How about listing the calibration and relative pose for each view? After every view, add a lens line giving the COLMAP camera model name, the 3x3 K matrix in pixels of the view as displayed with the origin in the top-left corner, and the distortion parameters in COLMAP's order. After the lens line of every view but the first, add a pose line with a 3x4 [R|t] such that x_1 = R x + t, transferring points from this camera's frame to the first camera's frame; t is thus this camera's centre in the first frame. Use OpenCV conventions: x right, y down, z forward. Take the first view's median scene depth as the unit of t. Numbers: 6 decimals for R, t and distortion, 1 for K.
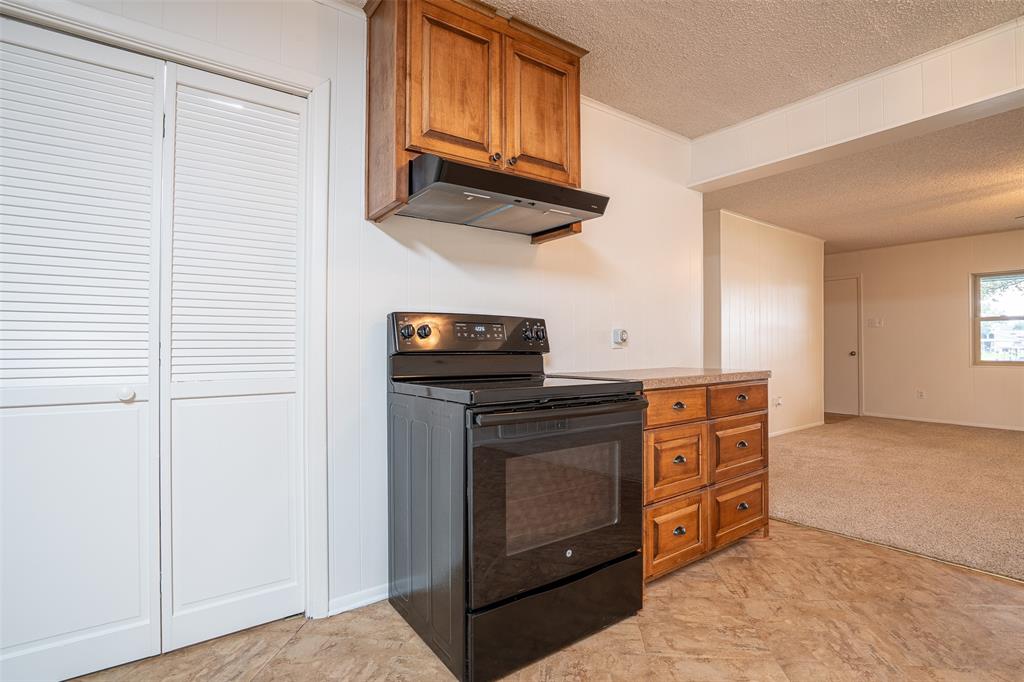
lens RADIAL K [[488.4, 0, 512.0], [0, 488.4, 341.0], [0, 0, 1]] dist [-0.000580, 0.000096]
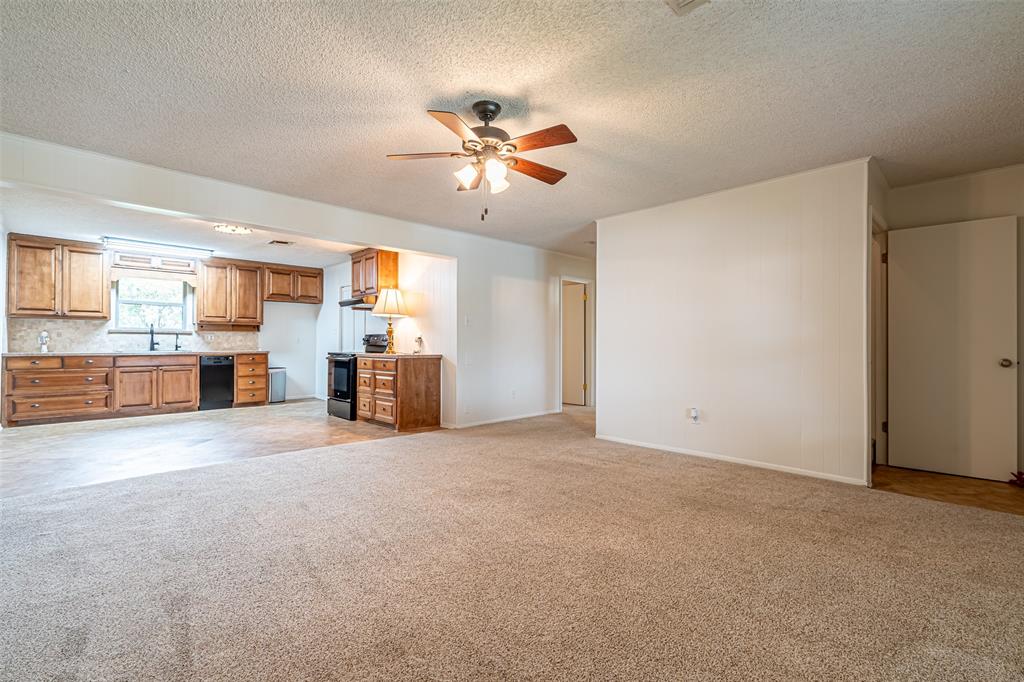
lens RADIAL K [[464.7, 0, 512.0], [0, 464.7, 341.0], [0, 0, 1]] dist [-0.000136, 0.000304]
pose [[0.137706, -0.003840, -0.990466, 1.174440], [0.005731, 0.999979, -0.003080, 0.004188], [0.990456, -0.005253, 0.137726, 0.541274]]
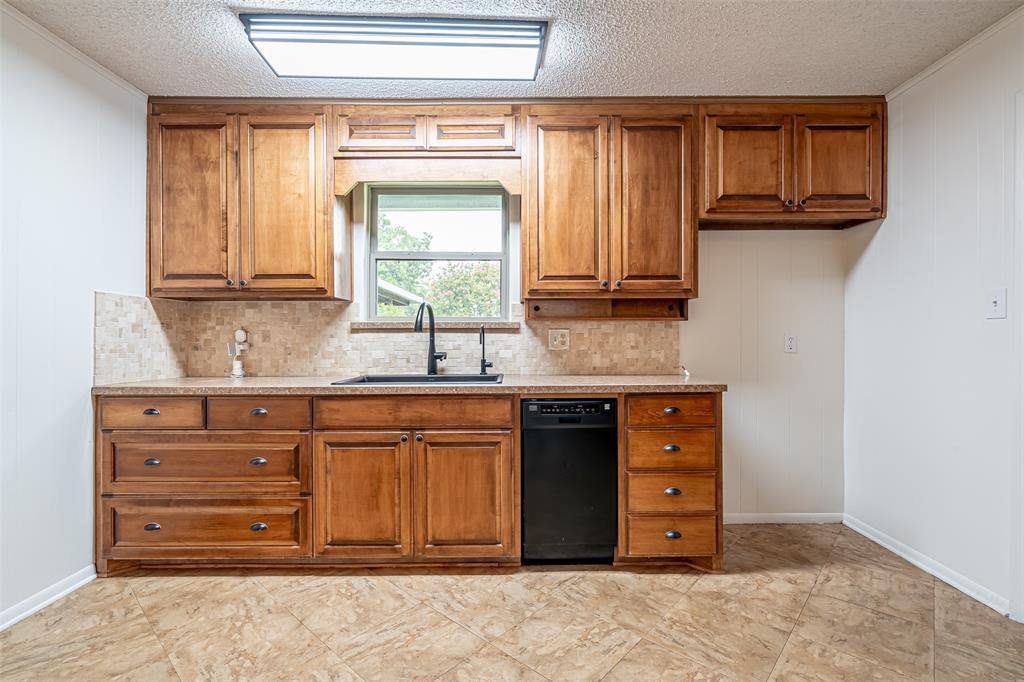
lens RADIAL K [[464.7, 0, 512.0], [0, 464.7, 341.0], [0, 0, 1]] dist [-0.000136, 0.000304]
pose [[-0.593325, 0.005695, -0.804943, 0.192052], [0.010997, 0.999939, -0.001032, -0.011959], [0.804888, -0.009464, -0.593351, 0.130183]]
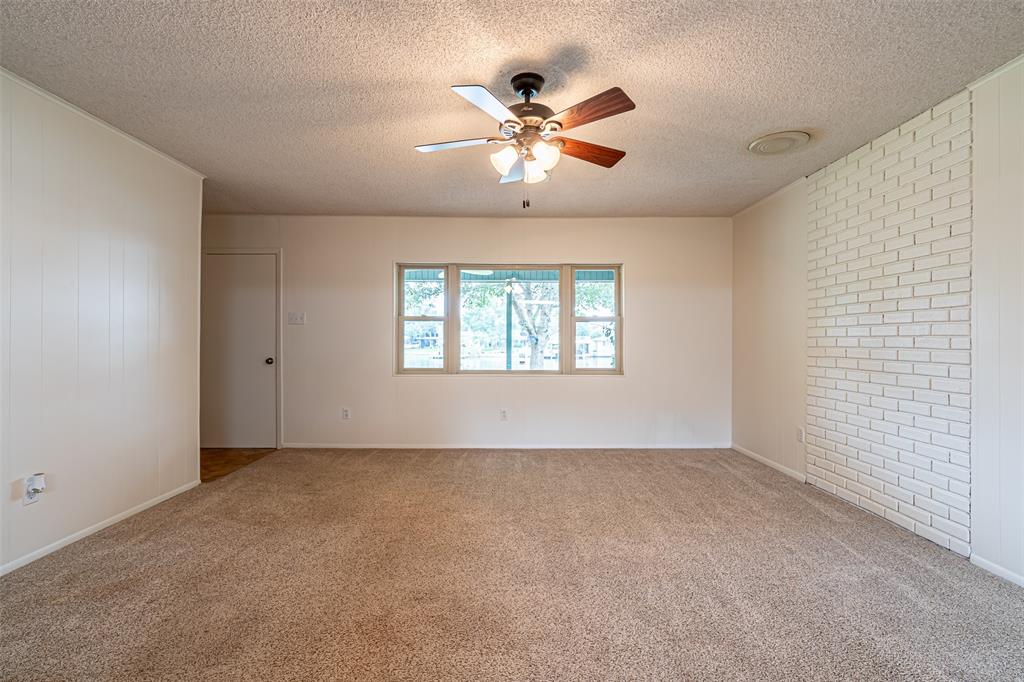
lens RADIAL K [[464.7, 0, 512.0], [0, 464.7, 341.0], [0, 0, 1]] dist [-0.000136, 0.000304]
pose [[0.597378, 0.005730, 0.801940, 0.411447], [-0.011305, 0.999935, 0.001277, -0.008916], [-0.801880, -0.009829, 0.597404, 0.358180]]
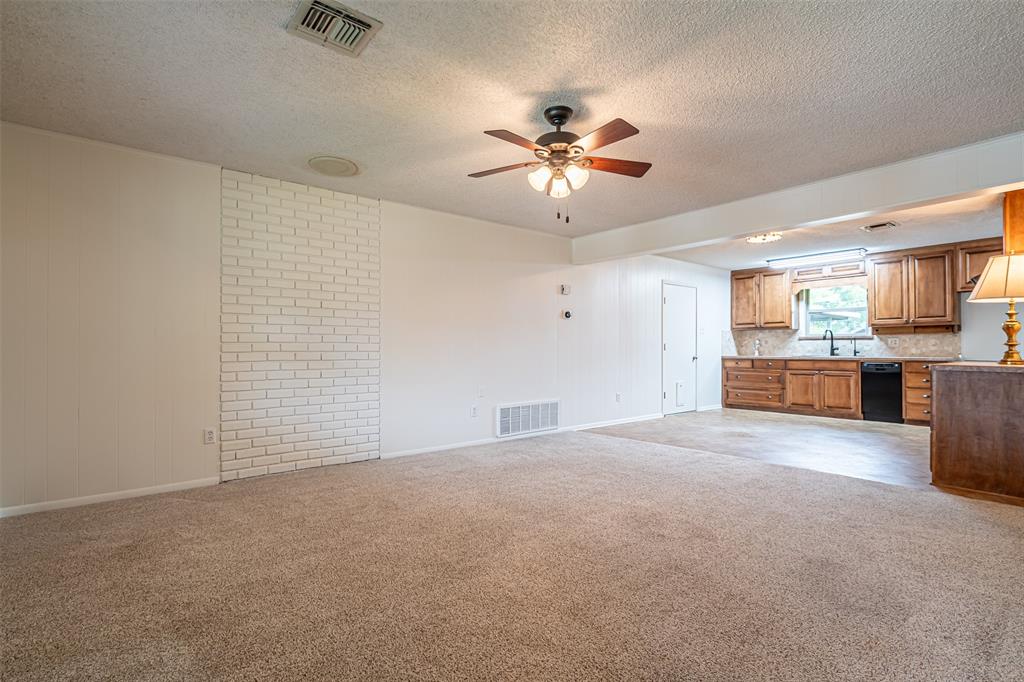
lens RADIAL K [[484.2, 0, 502.8], [0, 484.2, 345.3], [0, 0, 1]] dist [0.002723, 0.000381]
pose [[-0.999024, 0.003455, -0.044043, 0.801815], [0.004243, 0.999832, -0.017815, 0.011405], [0.043974, -0.017985, -0.998871, 1.045485]]
